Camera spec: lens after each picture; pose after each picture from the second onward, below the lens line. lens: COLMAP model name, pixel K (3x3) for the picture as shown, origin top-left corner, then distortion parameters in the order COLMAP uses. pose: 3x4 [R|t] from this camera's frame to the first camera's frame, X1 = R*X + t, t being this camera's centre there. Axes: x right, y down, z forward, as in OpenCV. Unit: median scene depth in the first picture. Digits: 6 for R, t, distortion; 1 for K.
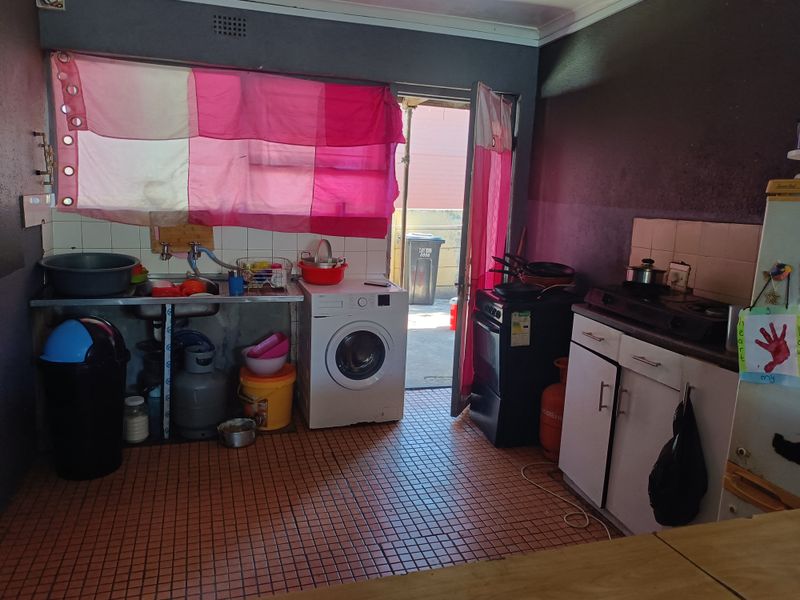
lens RADIAL K [[616.6, 0, 400.0], [0, 616.6, 300.0], [0, 0, 1]] dist [0.010596, -0.002741]
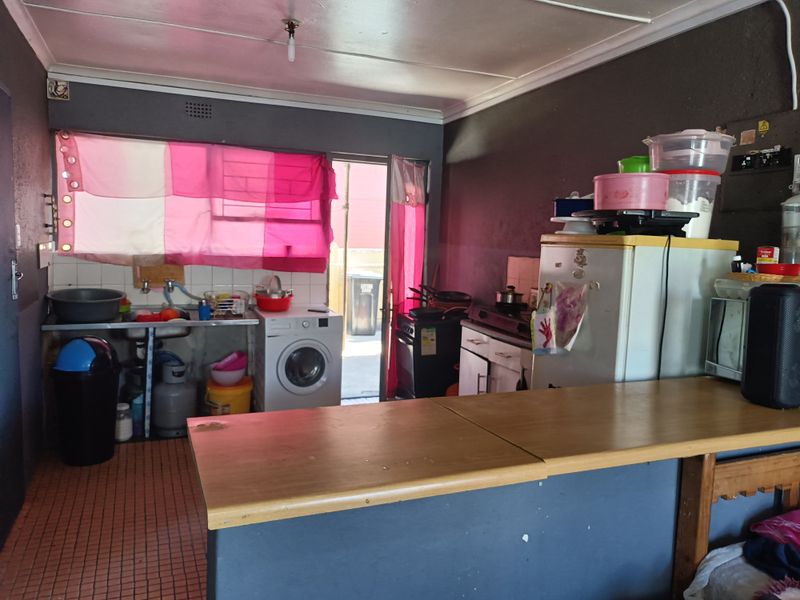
lens RADIAL K [[616.6, 0, 400.0], [0, 616.6, 300.0], [0, 0, 1]] dist [0.010596, -0.002741]
pose [[0.996539, -0.015917, 0.081594, 0.029049], [0.020962, 0.997896, -0.061354, 0.035620], [-0.080446, 0.062852, 0.994775, -0.281443]]
